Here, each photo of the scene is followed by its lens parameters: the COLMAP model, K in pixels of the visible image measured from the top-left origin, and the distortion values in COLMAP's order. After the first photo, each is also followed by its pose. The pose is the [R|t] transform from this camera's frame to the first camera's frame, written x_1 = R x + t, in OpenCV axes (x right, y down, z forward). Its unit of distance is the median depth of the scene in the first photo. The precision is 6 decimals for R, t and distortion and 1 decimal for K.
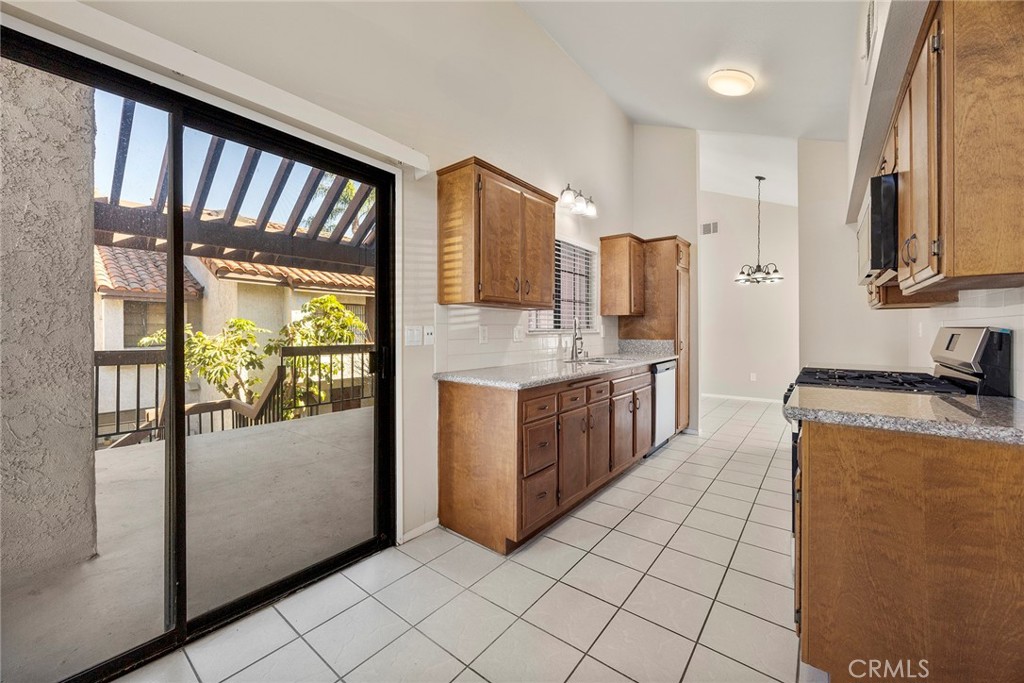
lens RADIAL K [[400.2, 0, 512.7], [0, 400.2, 341.8], [0, 0, 1]] dist [-0.002530, -0.000164]
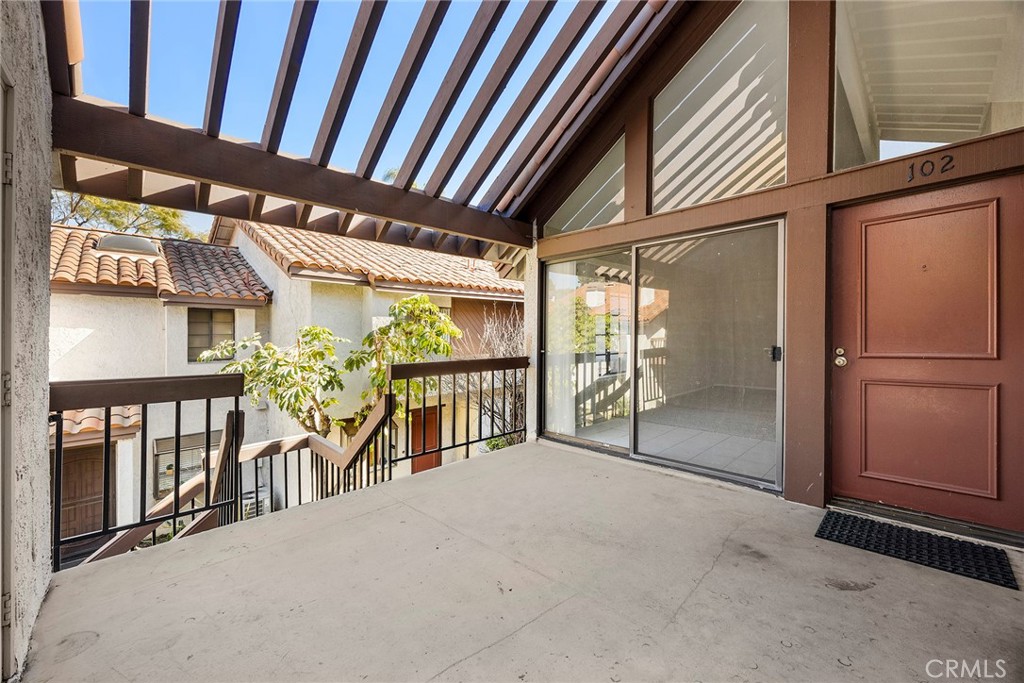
lens RADIAL K [[400.2, 0, 510.0], [0, 400.2, 337.9], [0, 0, 1]] dist [-0.002530, -0.000164]
pose [[0.993258, -0.014109, -0.115064, -0.204771], [0.011202, 0.999603, -0.025869, -0.008335], [0.115383, 0.024406, 0.993021, 0.250623]]
